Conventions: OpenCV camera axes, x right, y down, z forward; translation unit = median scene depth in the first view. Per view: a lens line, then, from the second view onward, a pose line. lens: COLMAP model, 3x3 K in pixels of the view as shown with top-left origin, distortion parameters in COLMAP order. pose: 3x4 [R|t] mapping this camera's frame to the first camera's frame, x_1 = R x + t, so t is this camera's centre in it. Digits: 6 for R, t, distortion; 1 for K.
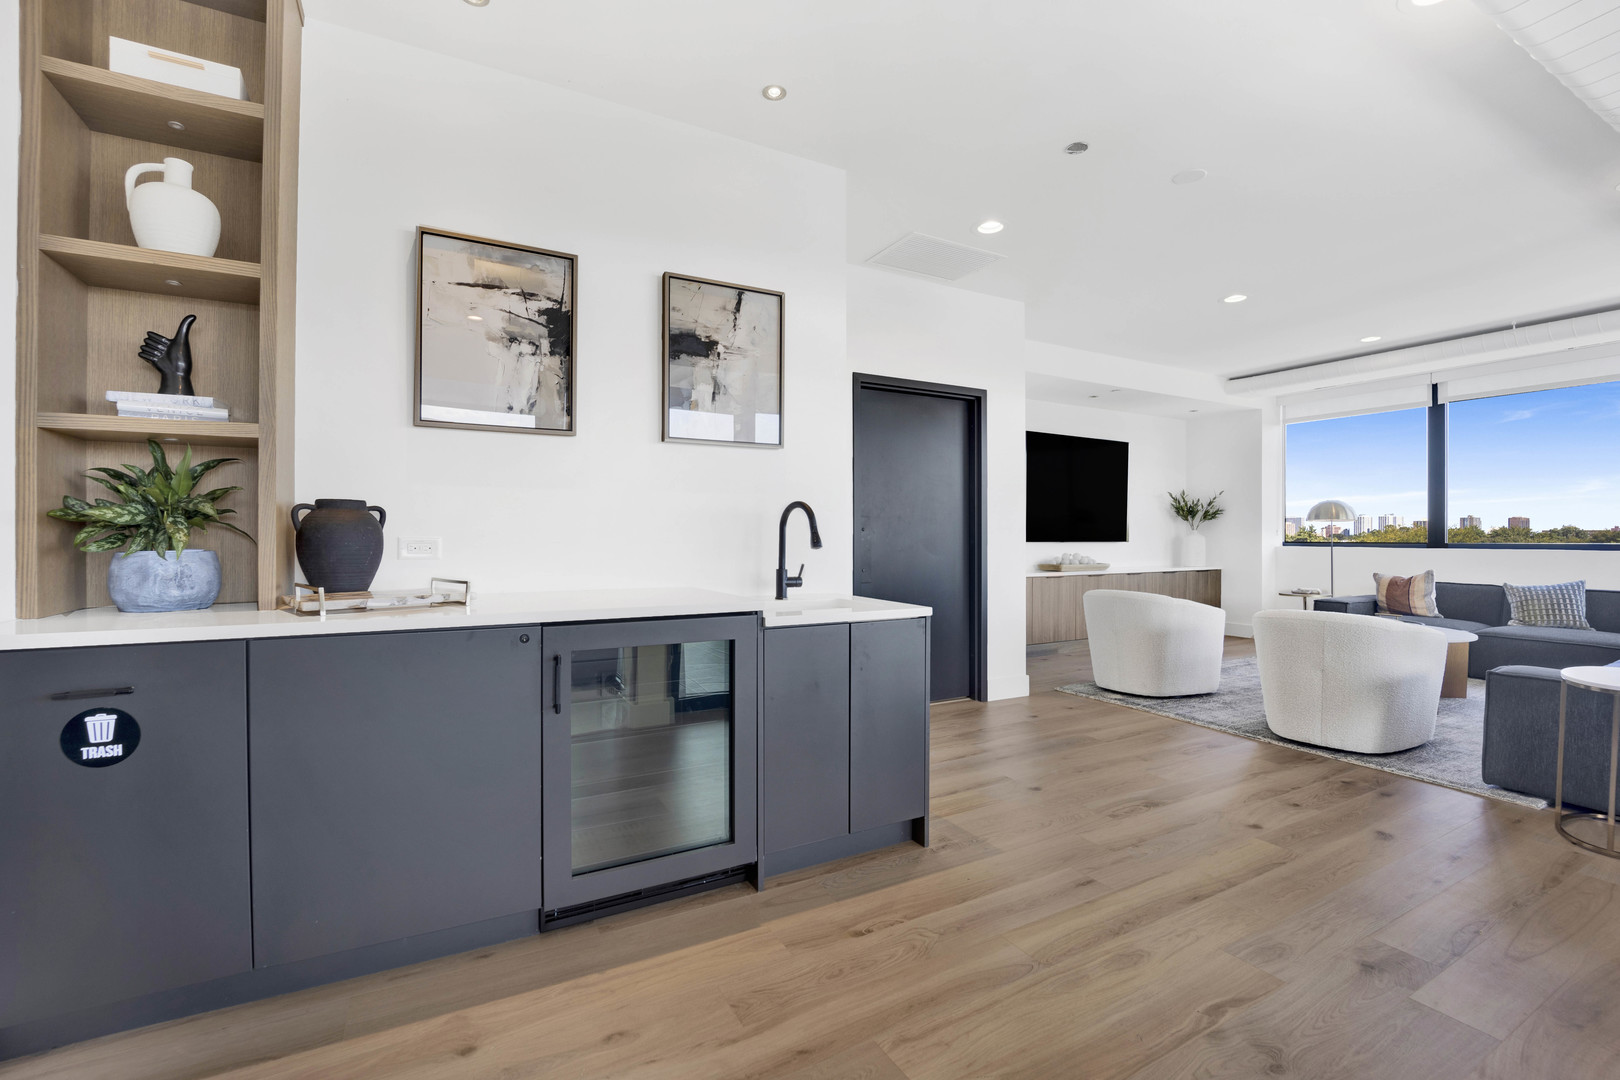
lens RADIAL K [[667.3, 0, 810.0], [0, 667.3, 540.0], [0, 0, 1]] dist [0.001189, 0.000147]
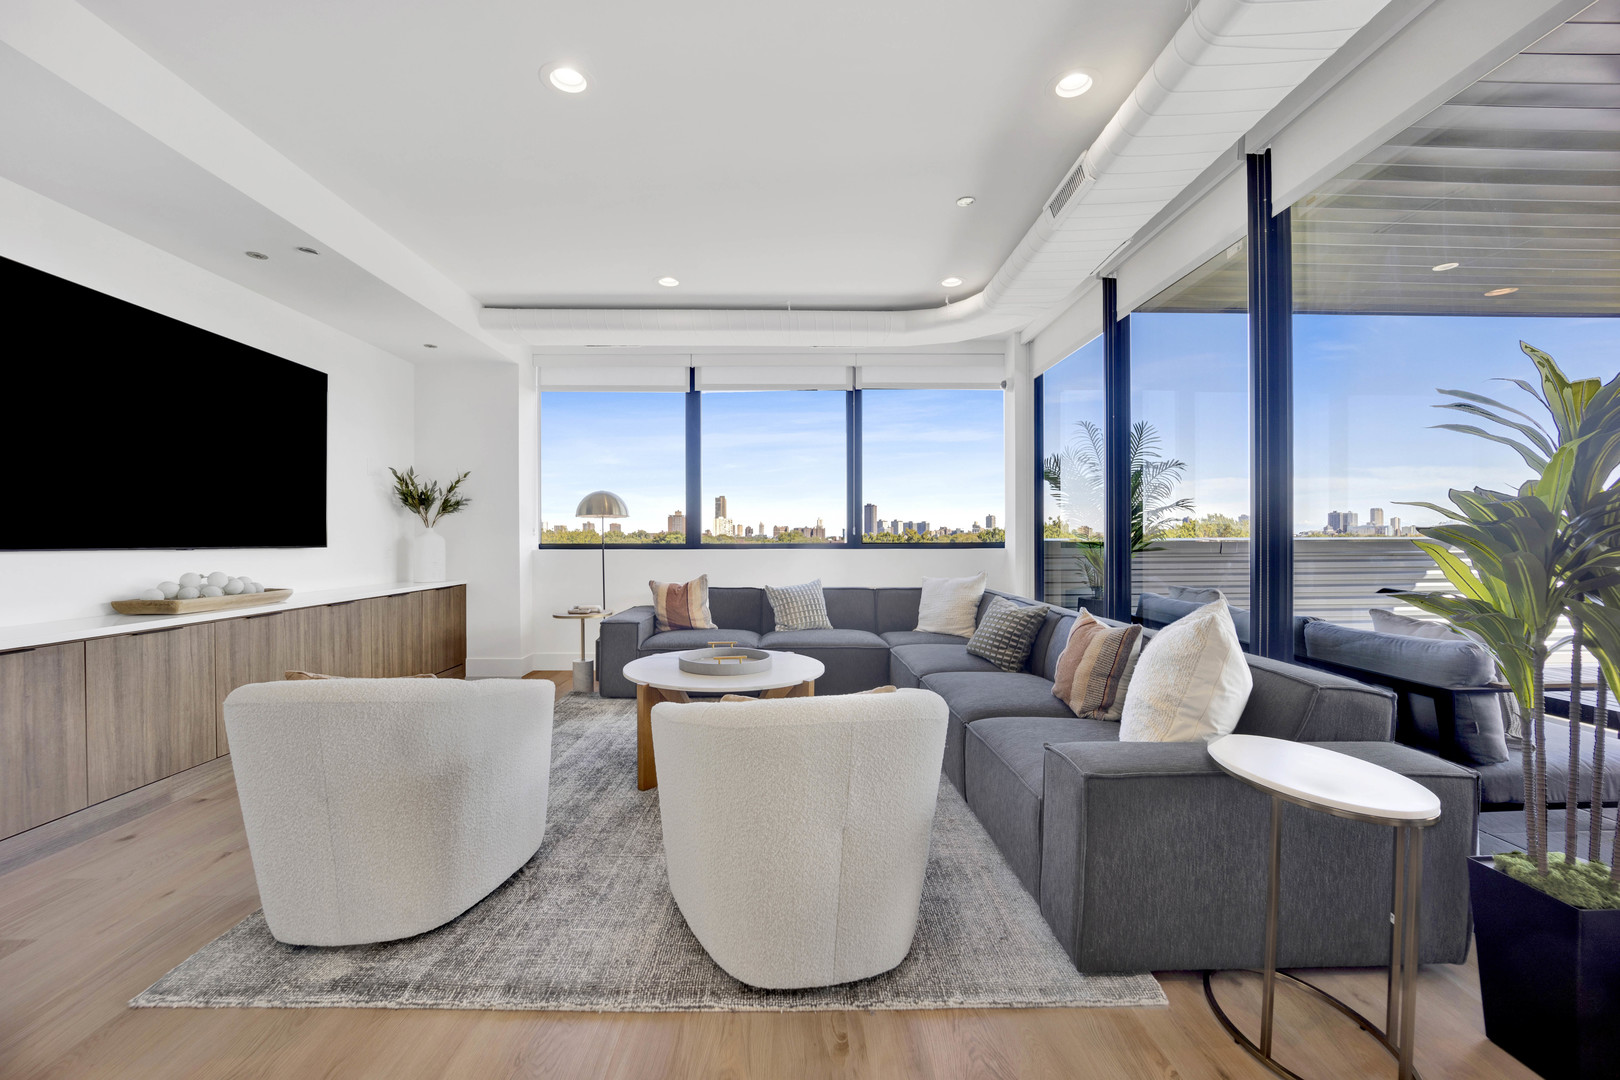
lens RADIAL K [[678.7, 0, 795.3], [0, 678.7, 542.9], [0, 0, 1]] dist [-0.022553, 0.000148]
pose [[0.470005, -0.012668, 0.882573, 0.170993], [0.007657, 0.999918, 0.010274, -0.004163], [-0.882630, 0.001929, 0.470064, 0.404056]]
